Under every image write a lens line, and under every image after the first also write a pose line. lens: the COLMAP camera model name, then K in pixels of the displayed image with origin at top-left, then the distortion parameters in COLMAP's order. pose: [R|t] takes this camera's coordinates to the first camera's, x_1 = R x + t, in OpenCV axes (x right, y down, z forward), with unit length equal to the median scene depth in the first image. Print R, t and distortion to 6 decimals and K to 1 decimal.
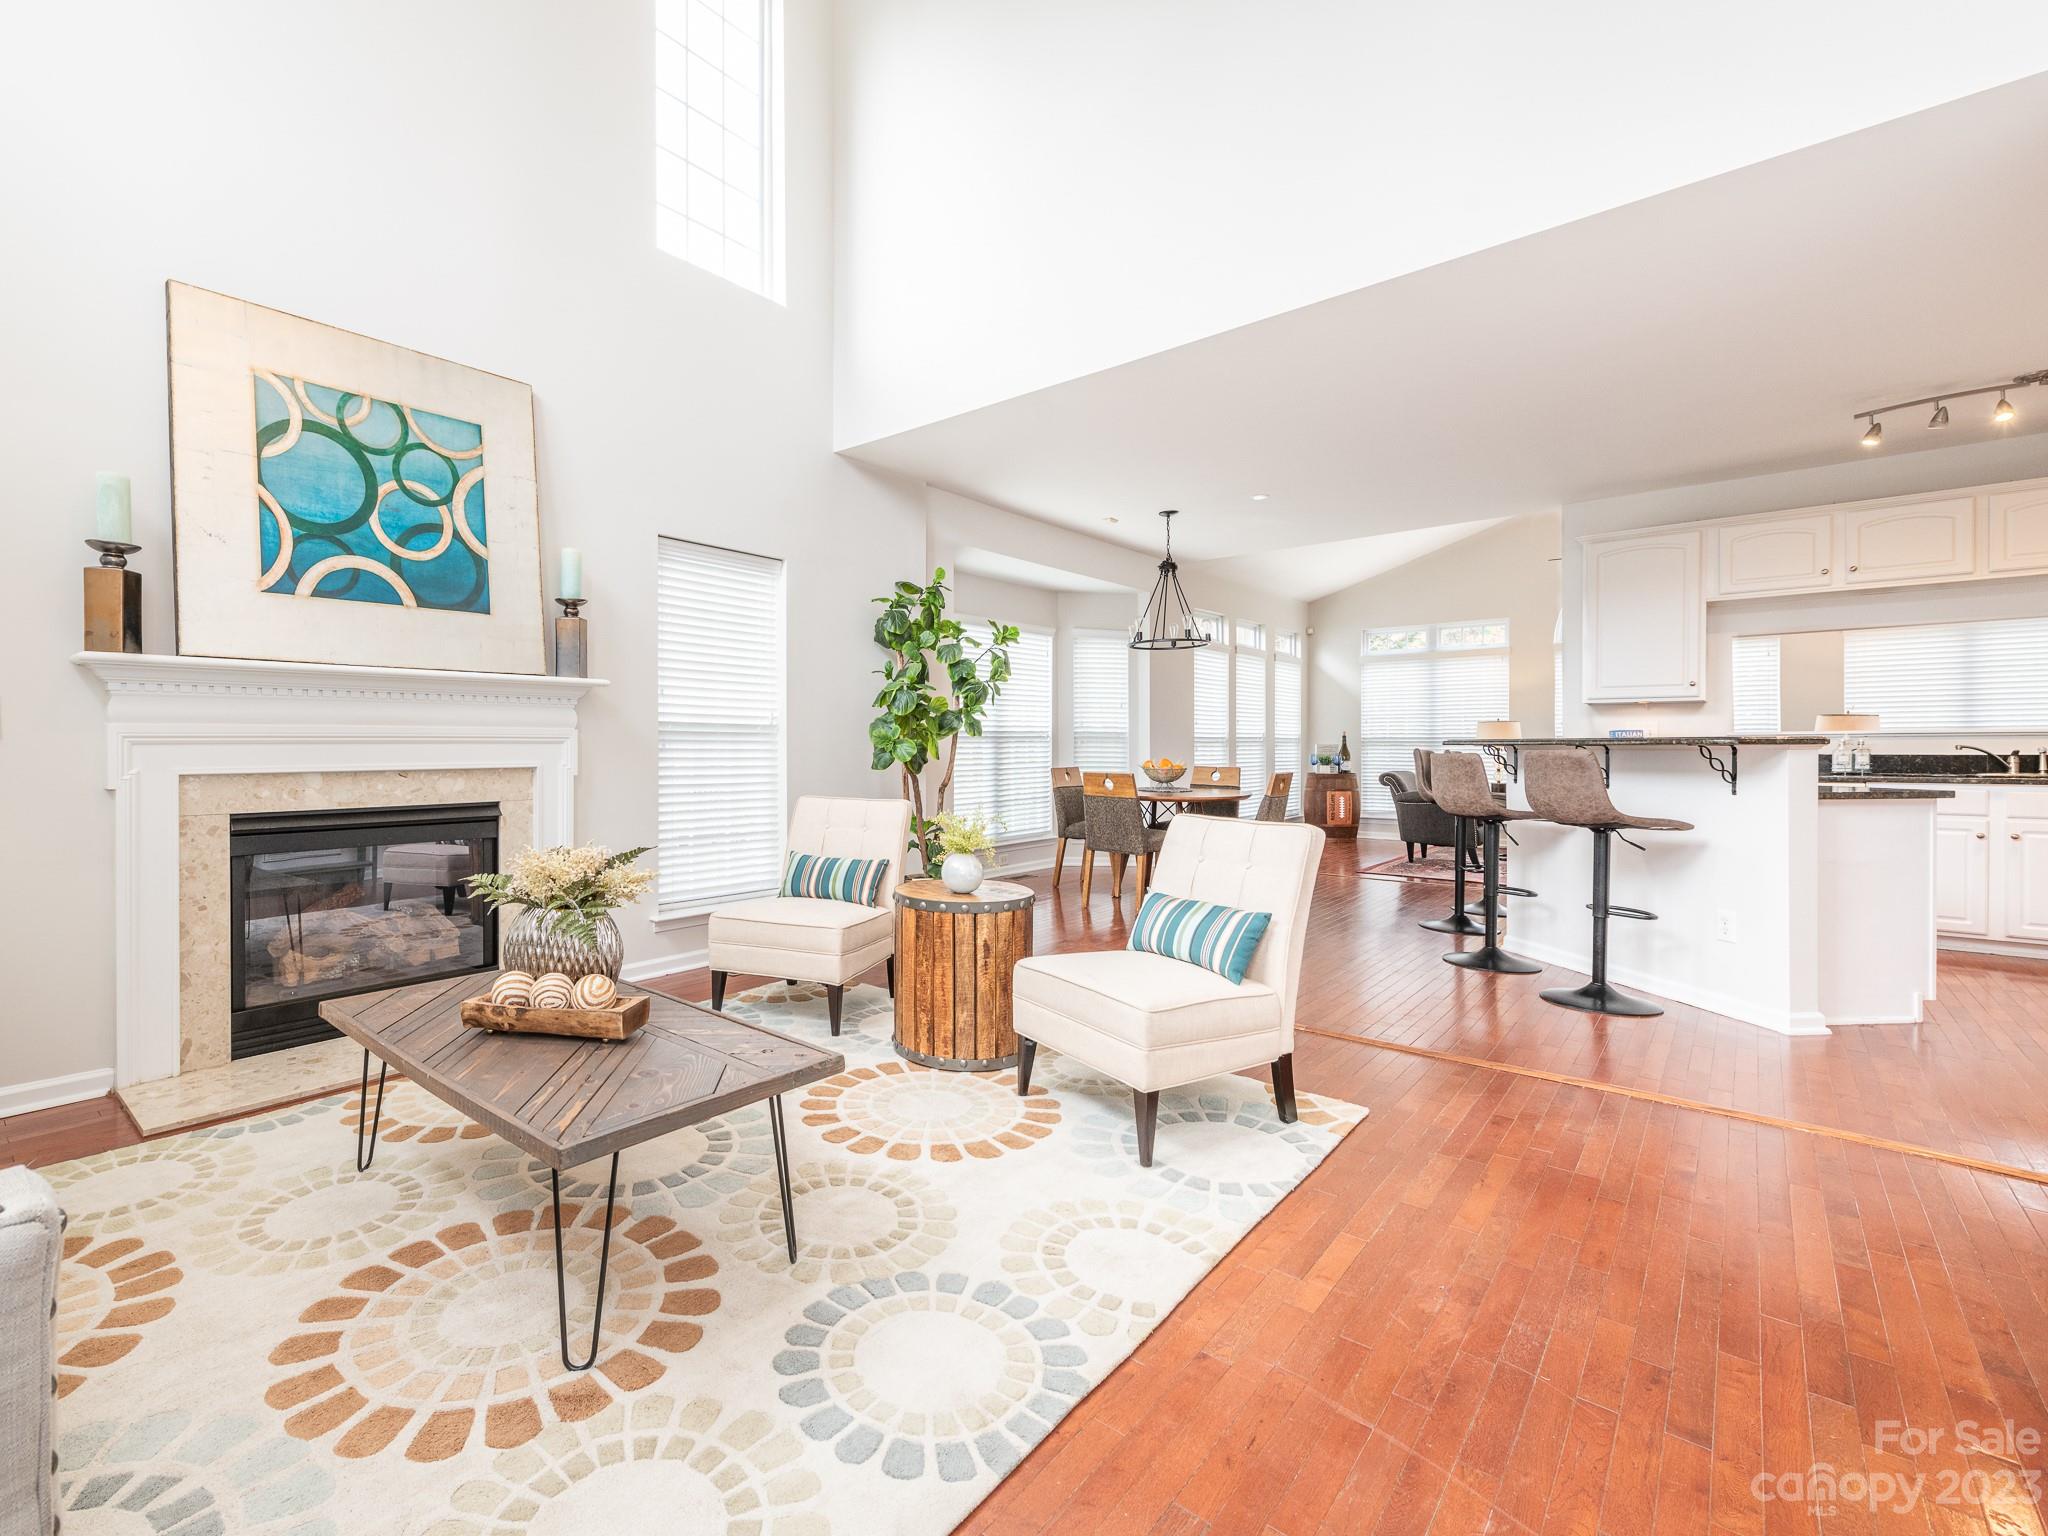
lens RADIAL K [[913.5, 0, 914.6], [0, 913.5, 764.0], [0, 0, 1]] dist [0.012316, -0.000393]
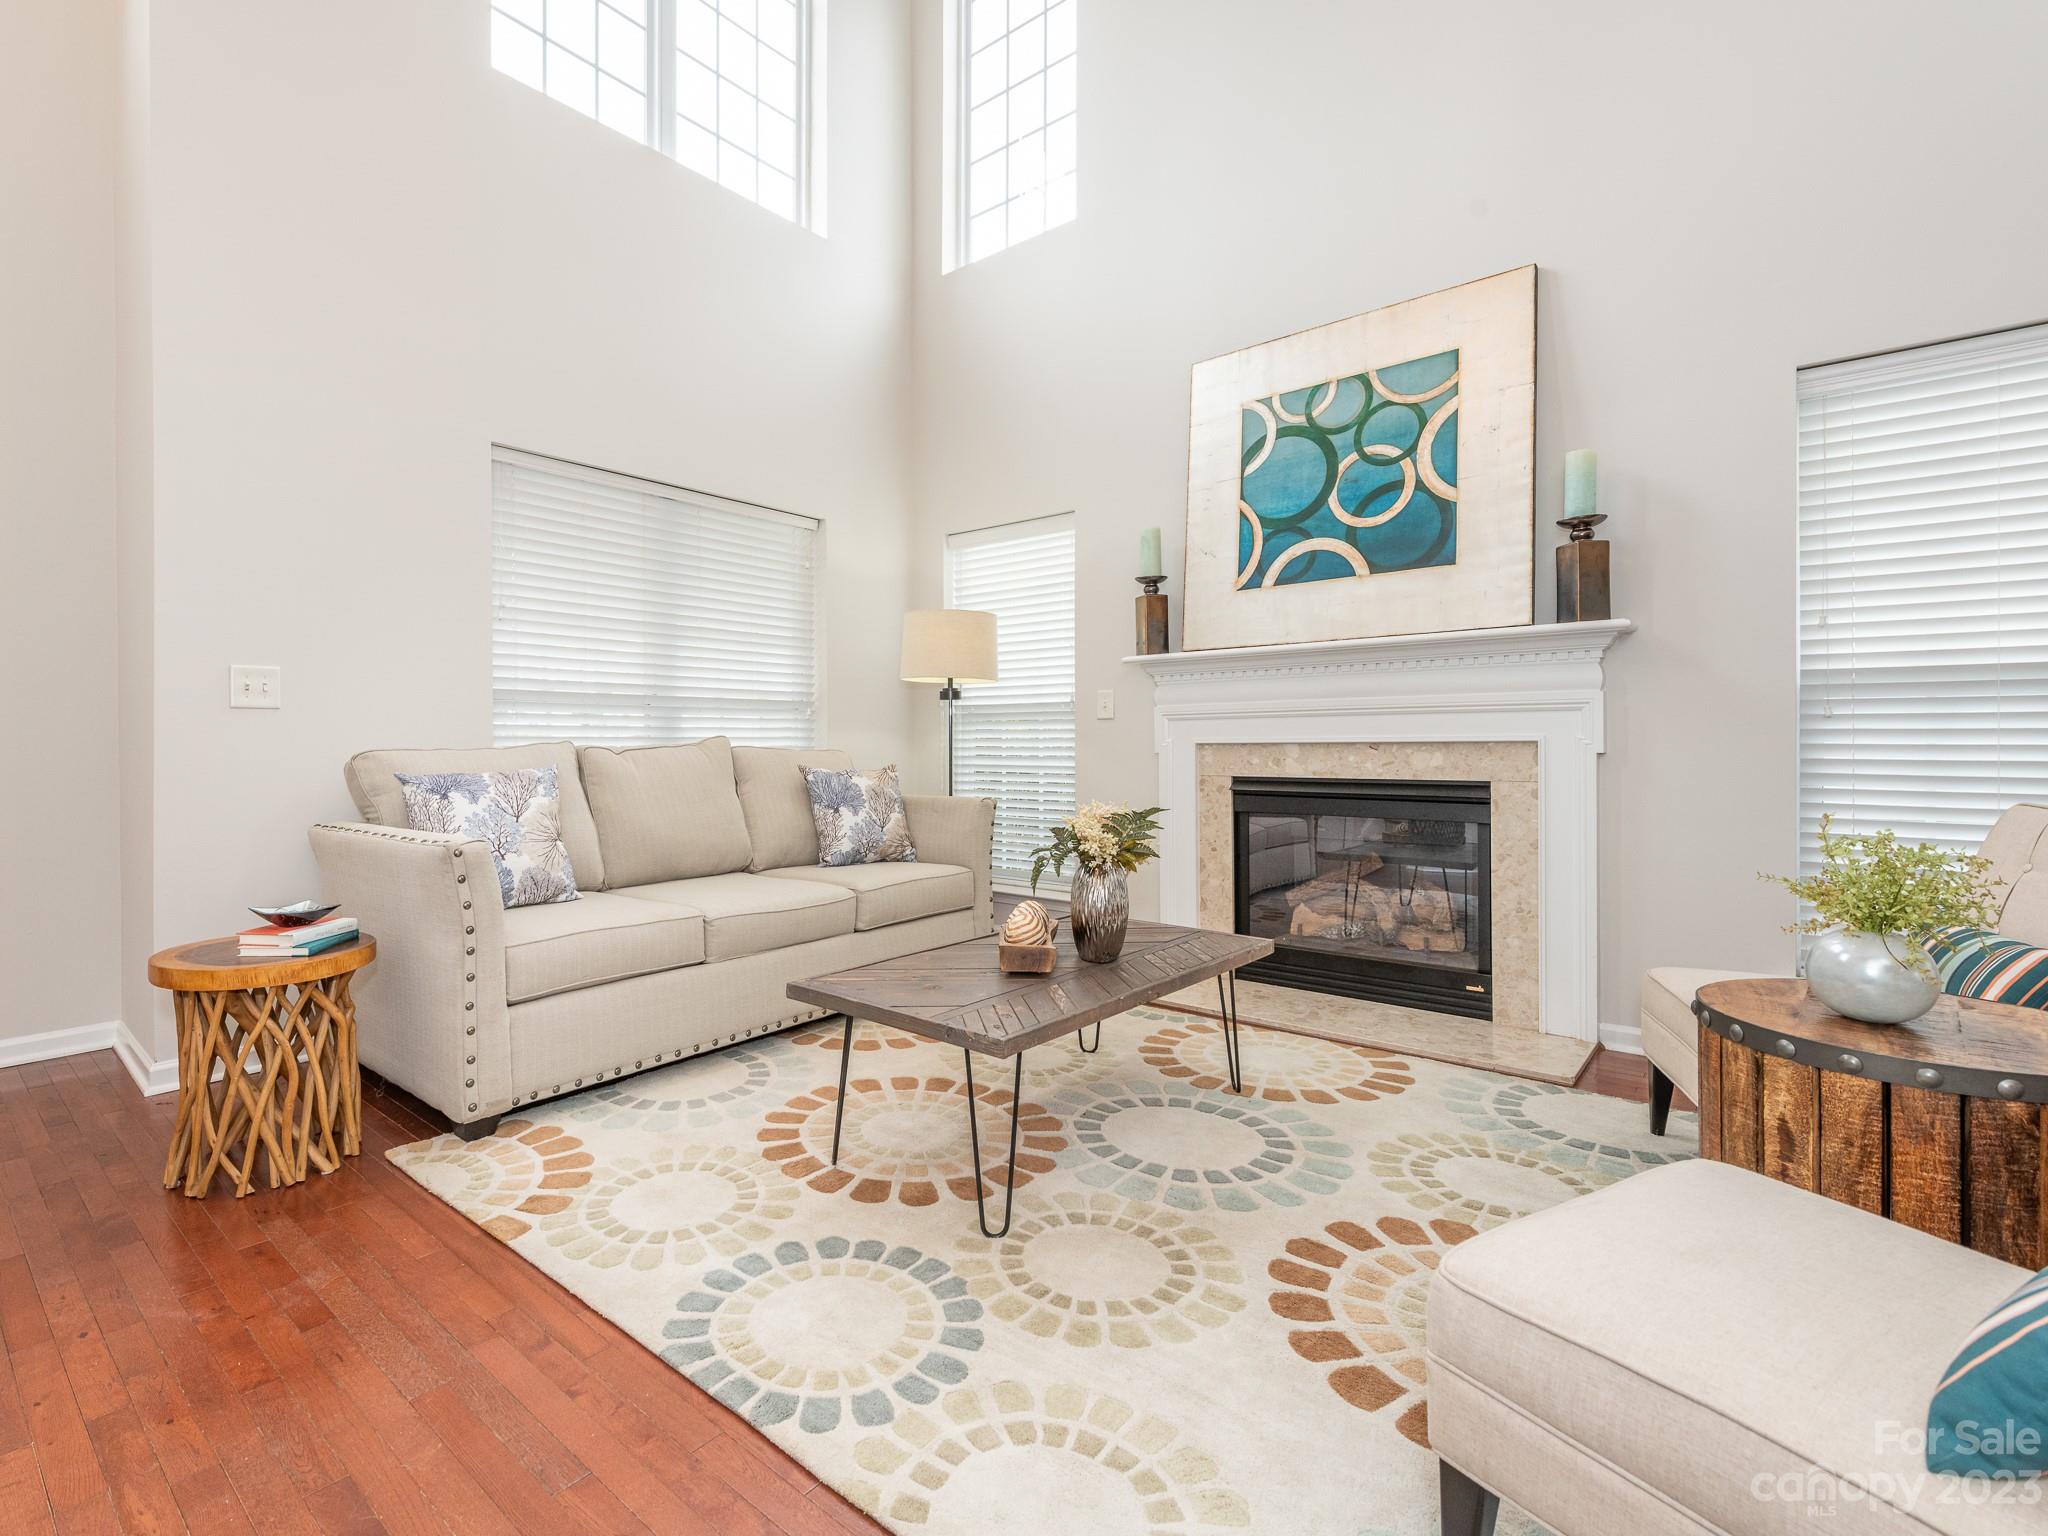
lens RADIAL K [[958.0, 0, 883.4], [0, 958.0, 754.7], [0, 0, 1]] dist [0.014509, -0.000240]
pose [[-0.012796, 0.011805, -0.999848, 0.526108], [-0.017506, 0.999774, 0.012028, 0.018159], [0.999765, 0.017658, -0.012587, 0.541674]]
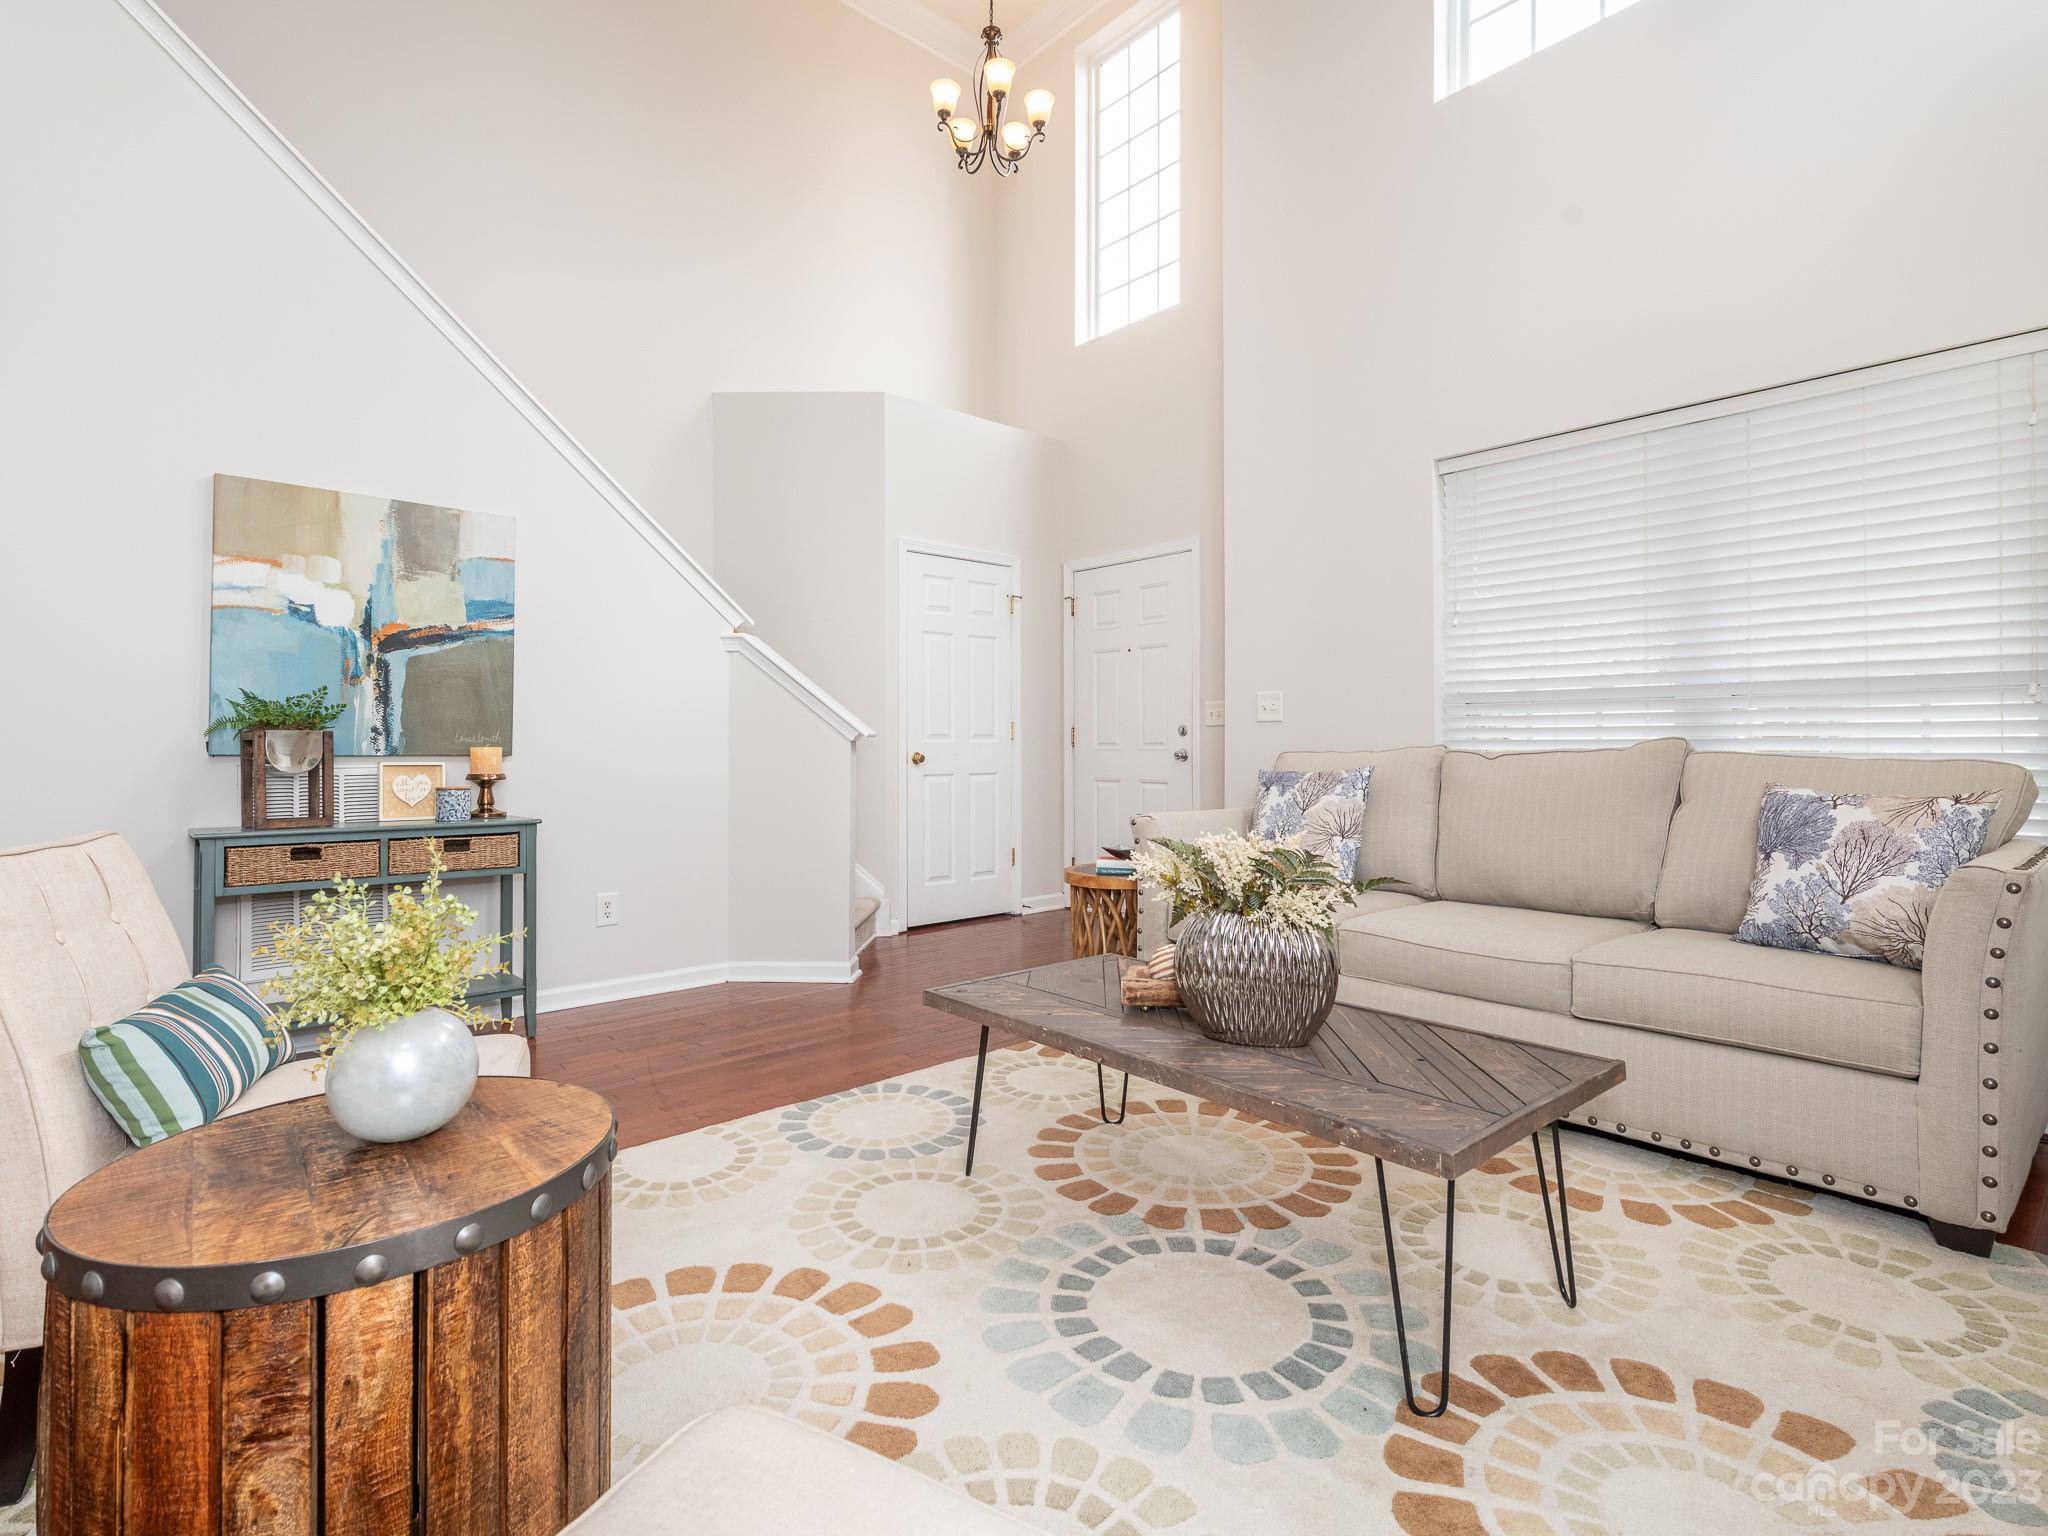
lens RADIAL K [[1022.2, 0, 1026.9], [0, 1022.2, 750.1], [0, 0, 1]] dist [0.017134, -0.007515]
pose [[-0.994537, -0.002384, 0.104362, -0.200036], [0.000005, 0.999738, 0.022882, 0.001922], [-0.104389, 0.022757, -0.994276, 1.345323]]
